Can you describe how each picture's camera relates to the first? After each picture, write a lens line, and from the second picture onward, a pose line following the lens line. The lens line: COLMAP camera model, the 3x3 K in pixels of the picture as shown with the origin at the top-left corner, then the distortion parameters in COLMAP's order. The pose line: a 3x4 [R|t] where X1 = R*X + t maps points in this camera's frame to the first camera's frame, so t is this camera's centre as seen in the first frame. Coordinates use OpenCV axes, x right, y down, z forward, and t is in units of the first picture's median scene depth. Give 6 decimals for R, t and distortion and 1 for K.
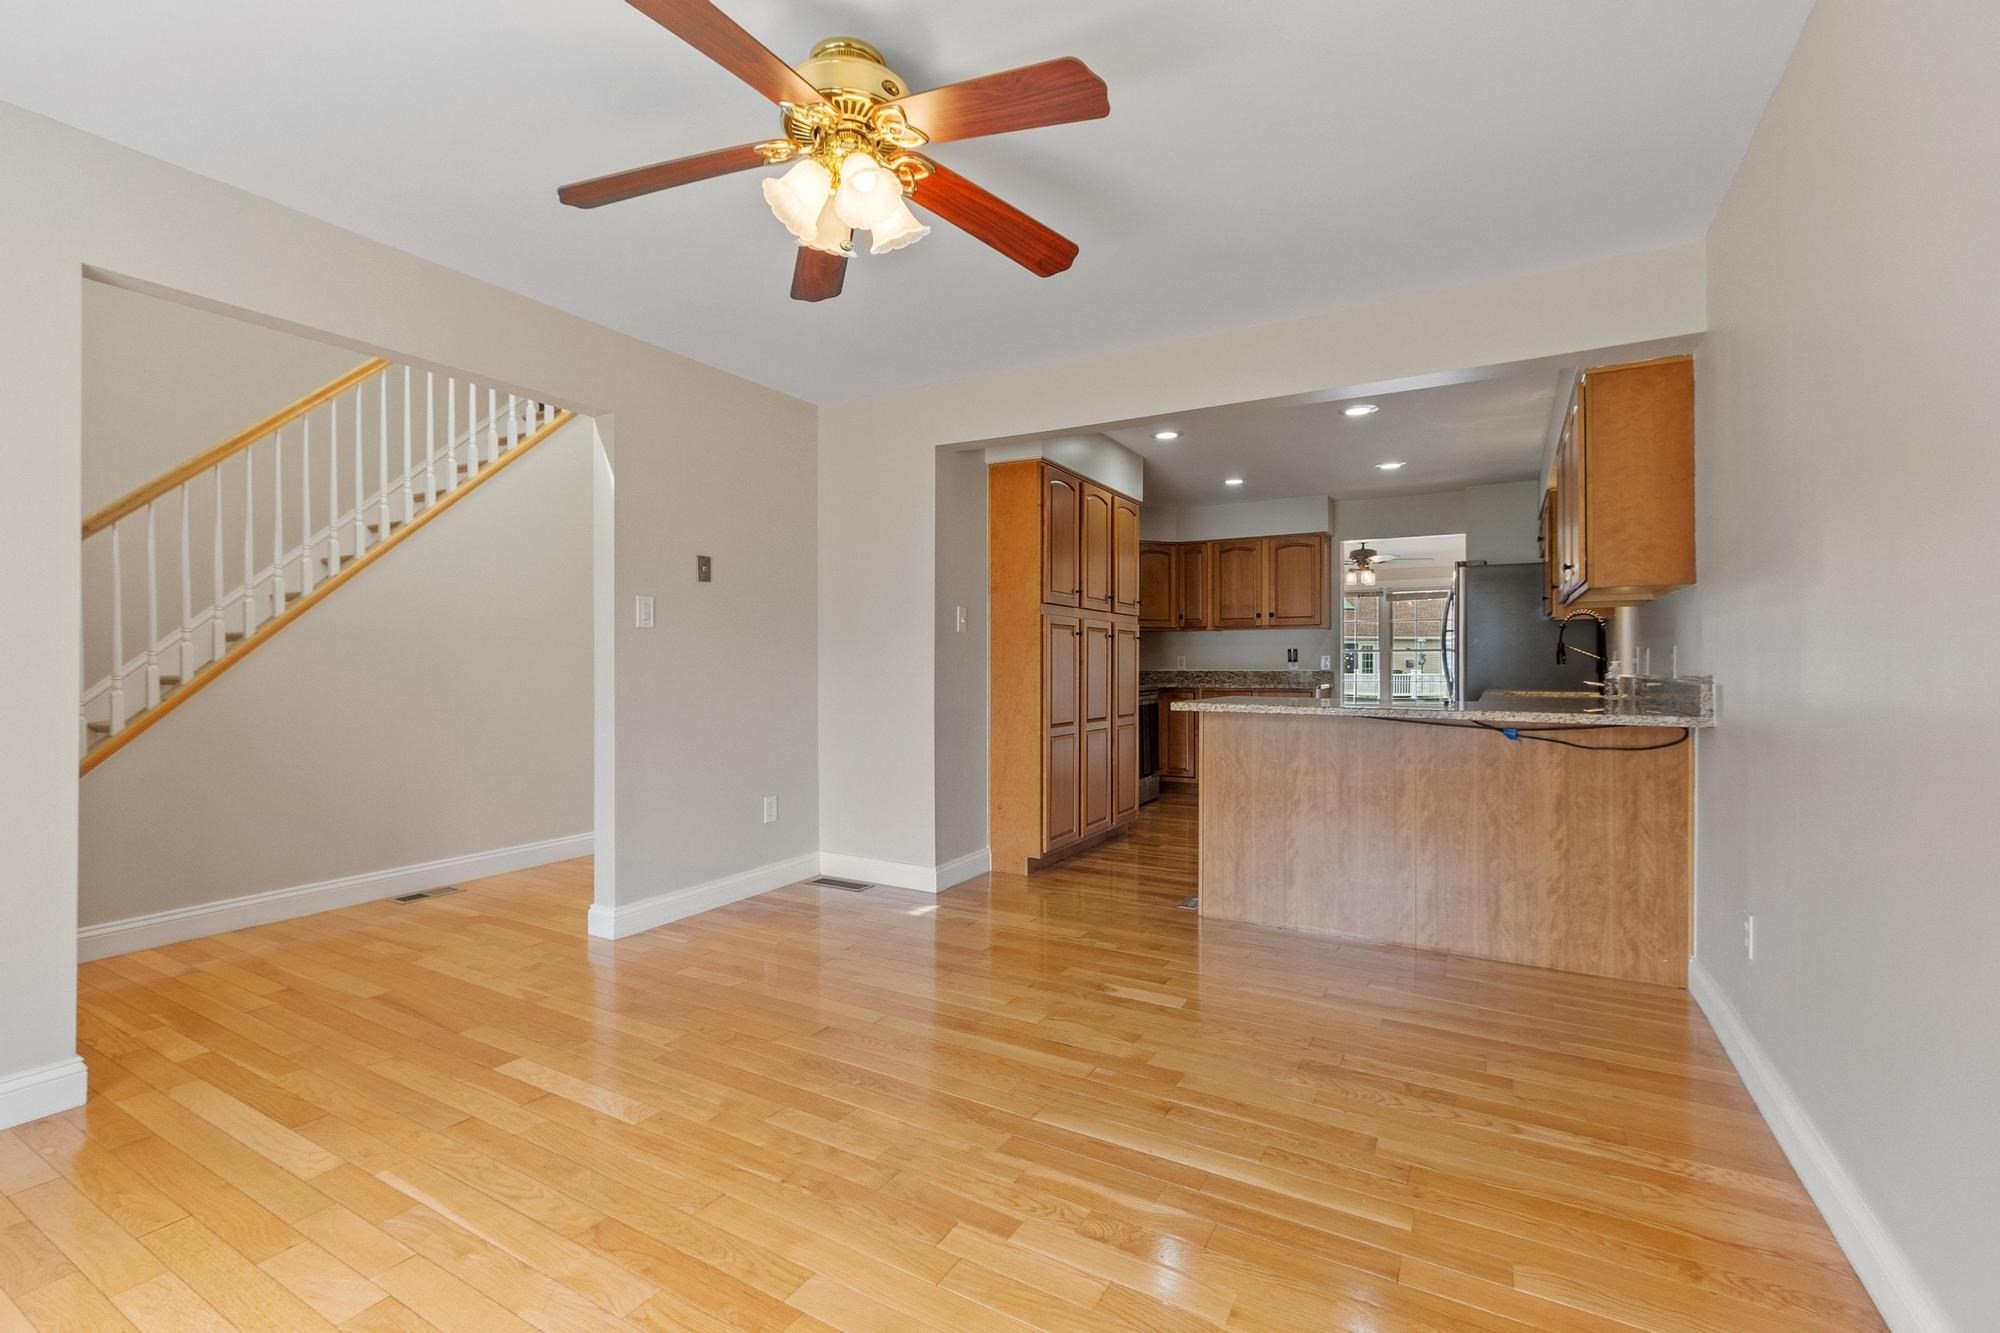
lens RADIAL K [[877.7, 0, 1002.5], [0, 877.7, 666.2], [0, 0, 1]] dist [-0.000854, 0.001287]
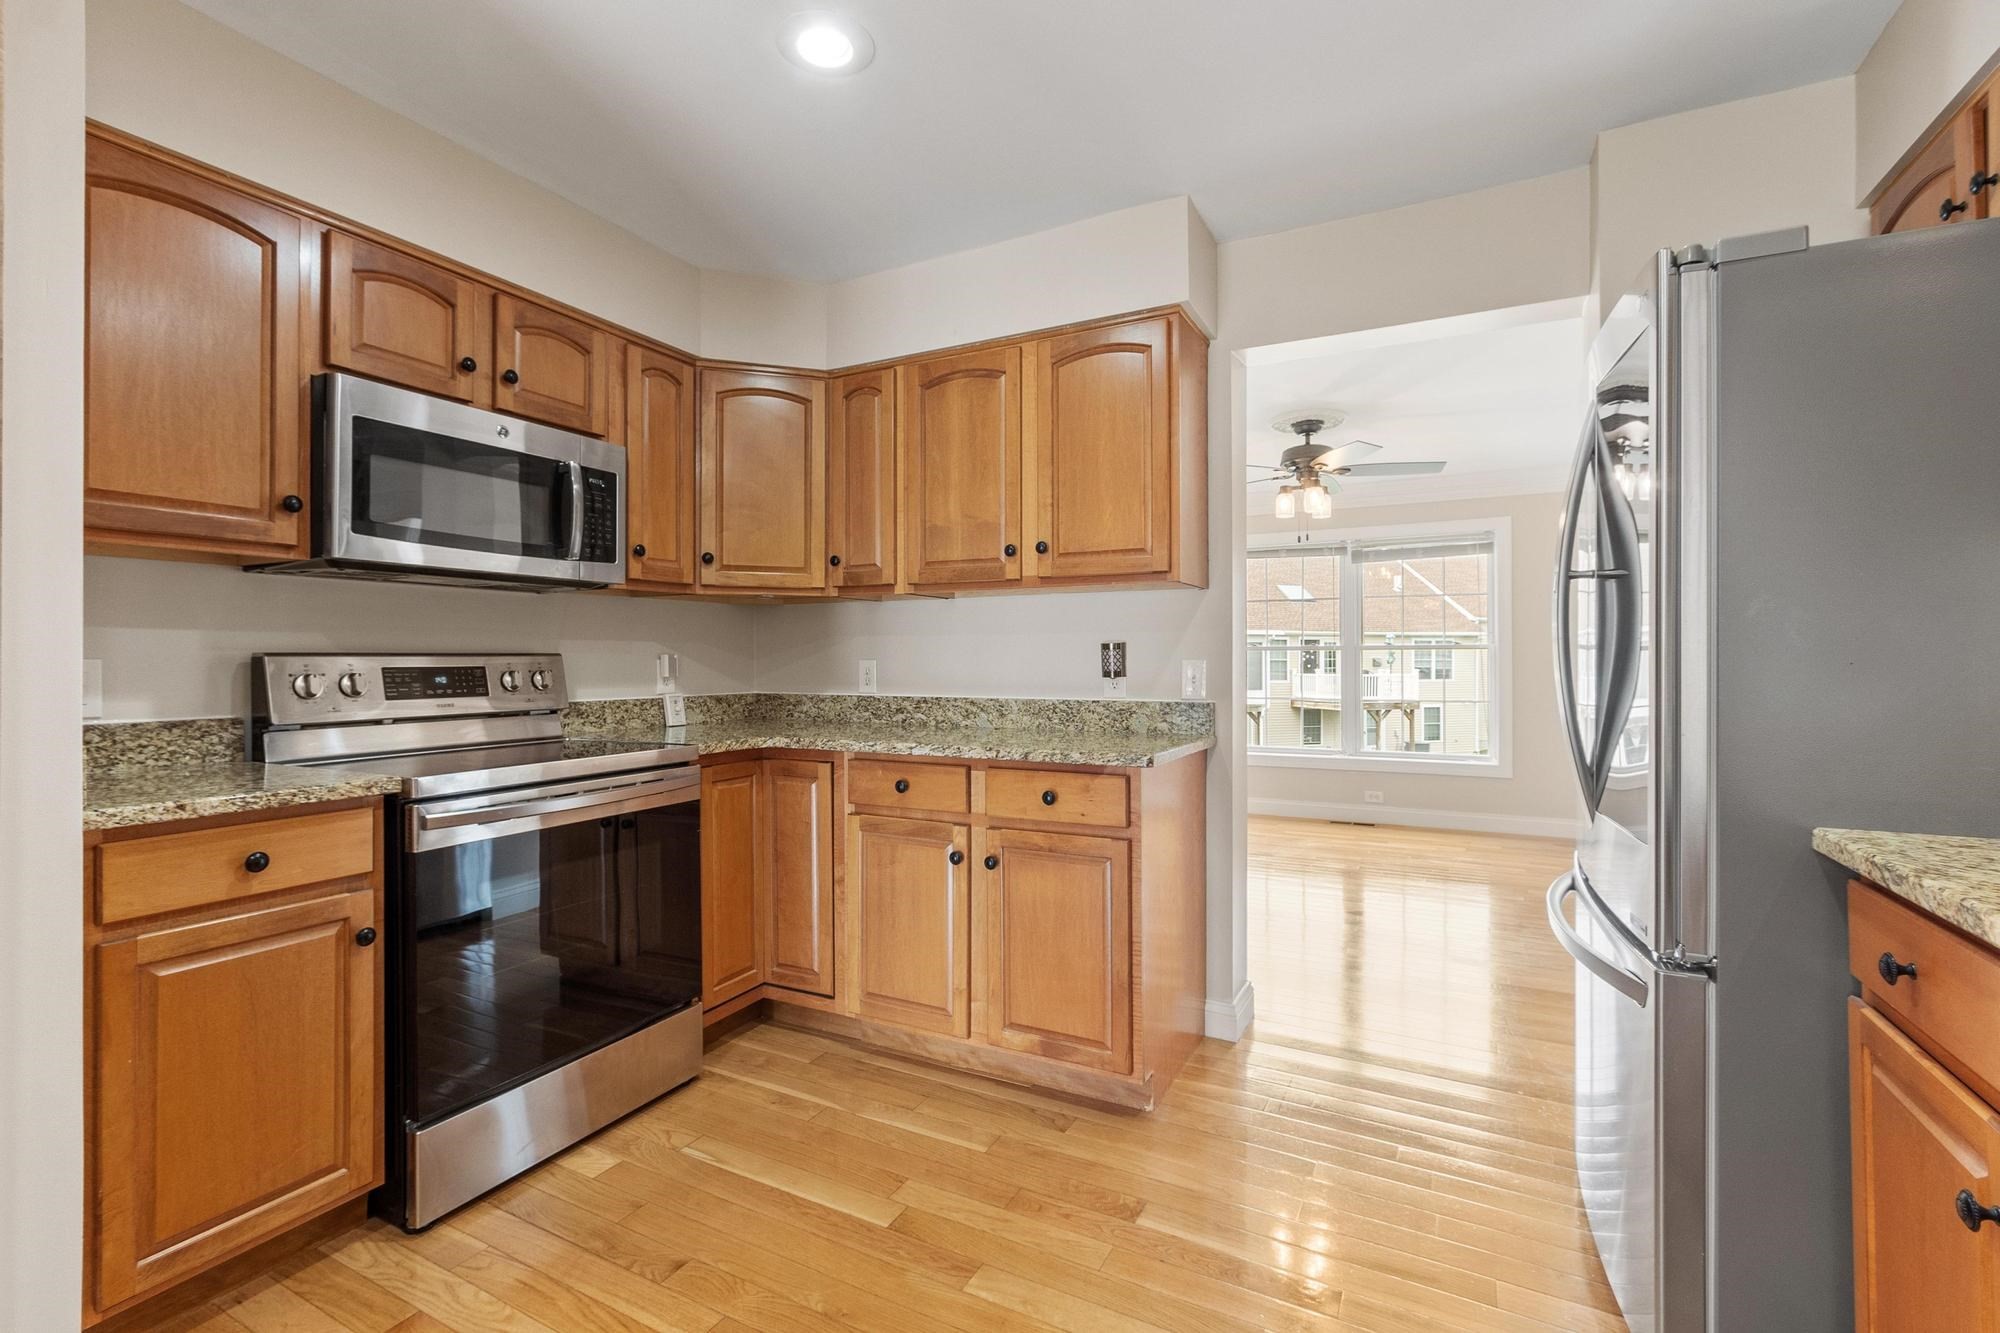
lens RADIAL K [[877.7, 0, 996.1], [0, 877.7, 659.7], [0, 0, 1]] dist [-0.000854, 0.001287]
pose [[0.999594, -0.001283, 0.028474, 0.266616], [0.001413, 0.999989, -0.004540, -0.010687], [-0.028468, 0.004578, 0.999584, 0.615520]]
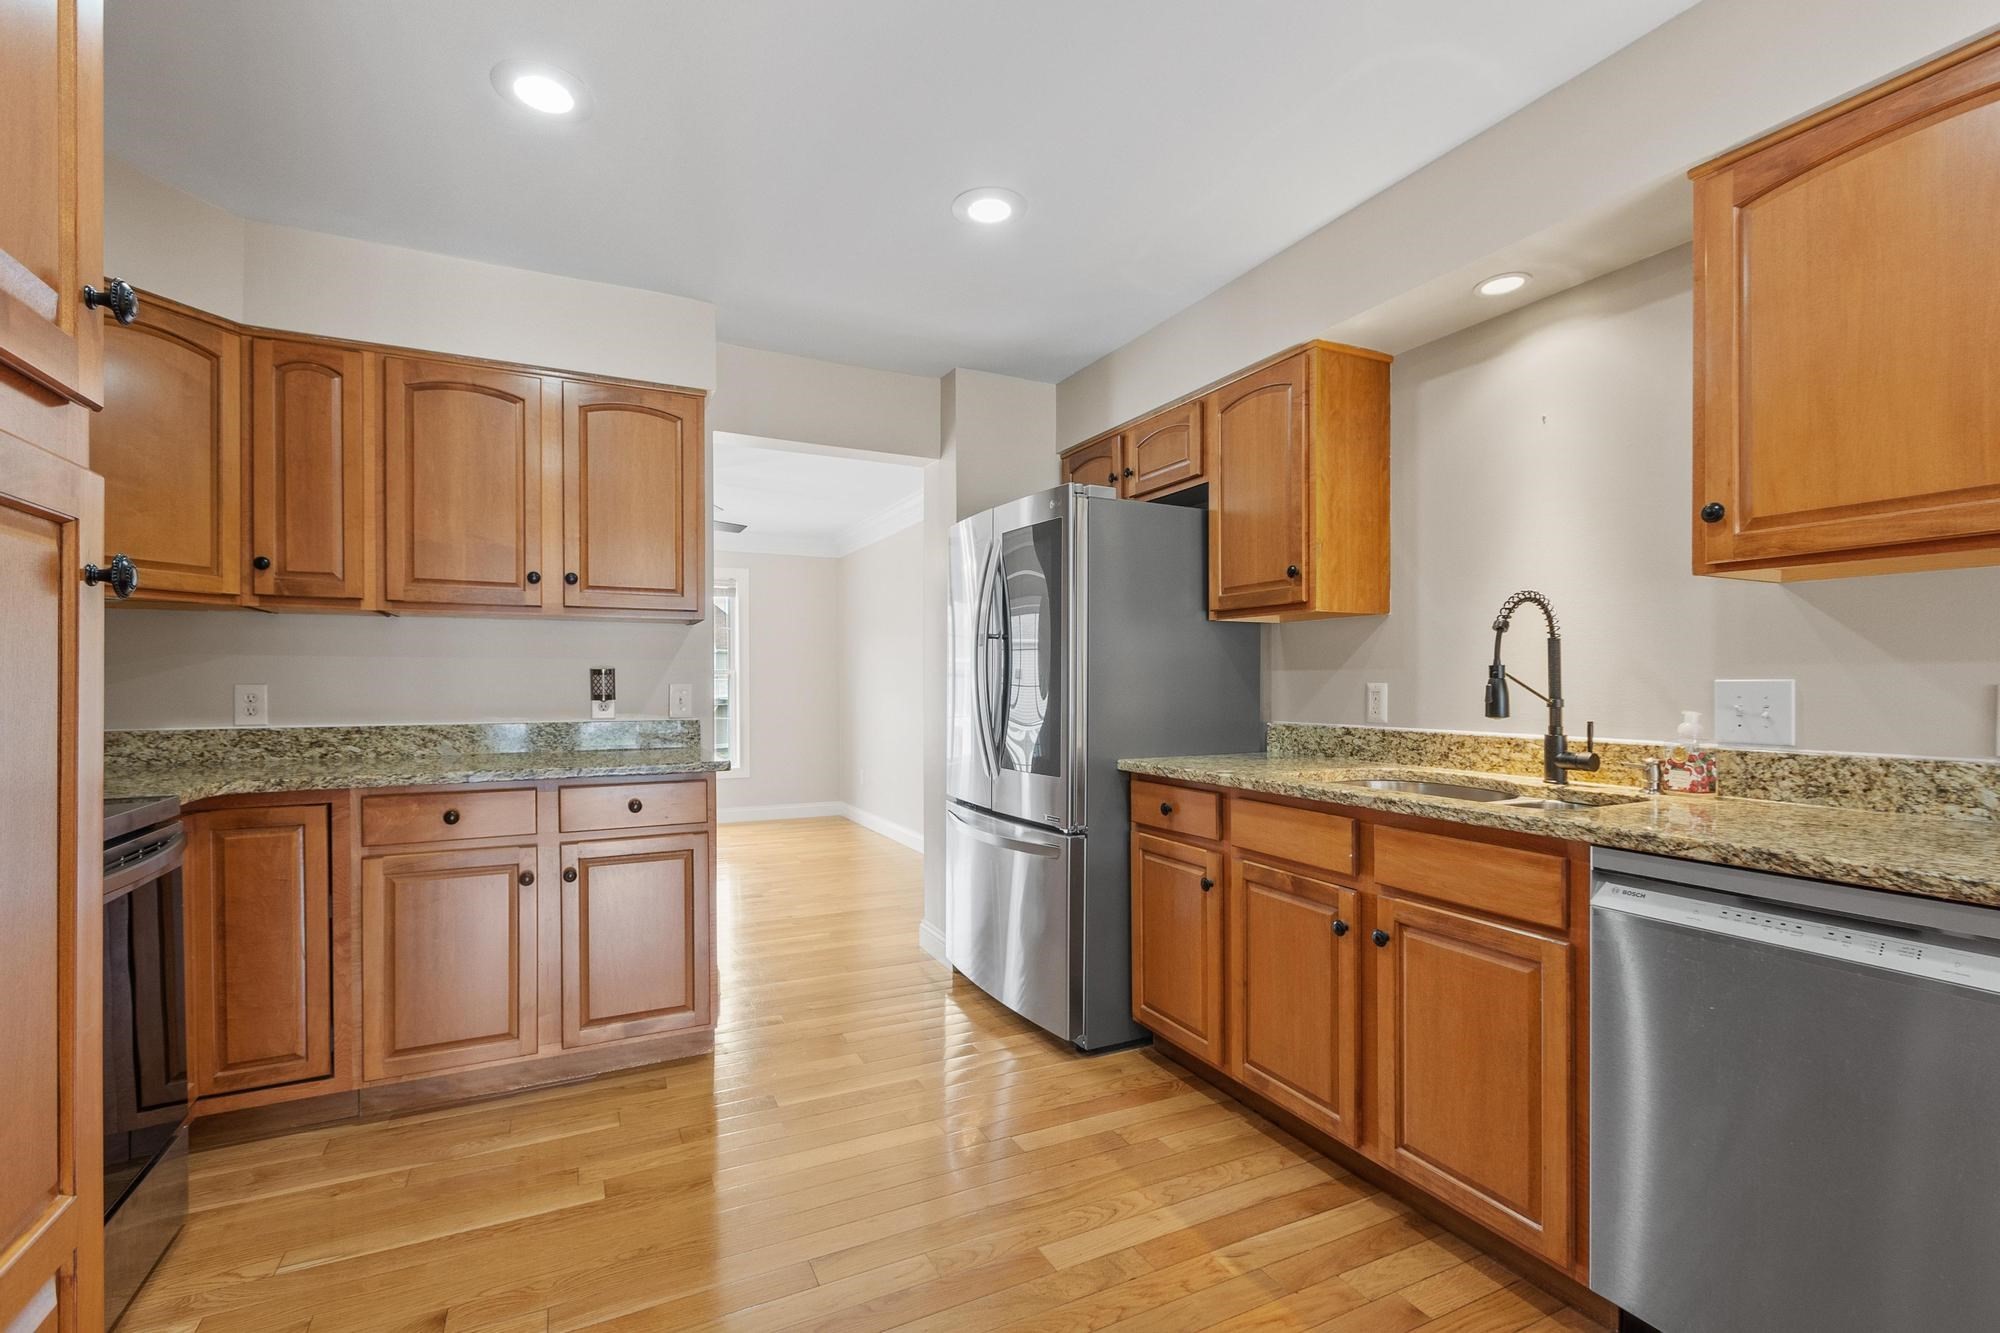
lens RADIAL K [[877.7, 0, 983.9], [0, 877.7, 681.7], [0, 0, 1]] dist [-0.000854, 0.001287]
pose [[0.569687, -0.000374, 0.821862, 0.091756], [0.003997, 0.999989, -0.002316, -0.011747], [-0.821852, 0.004604, 0.569682, 0.610522]]
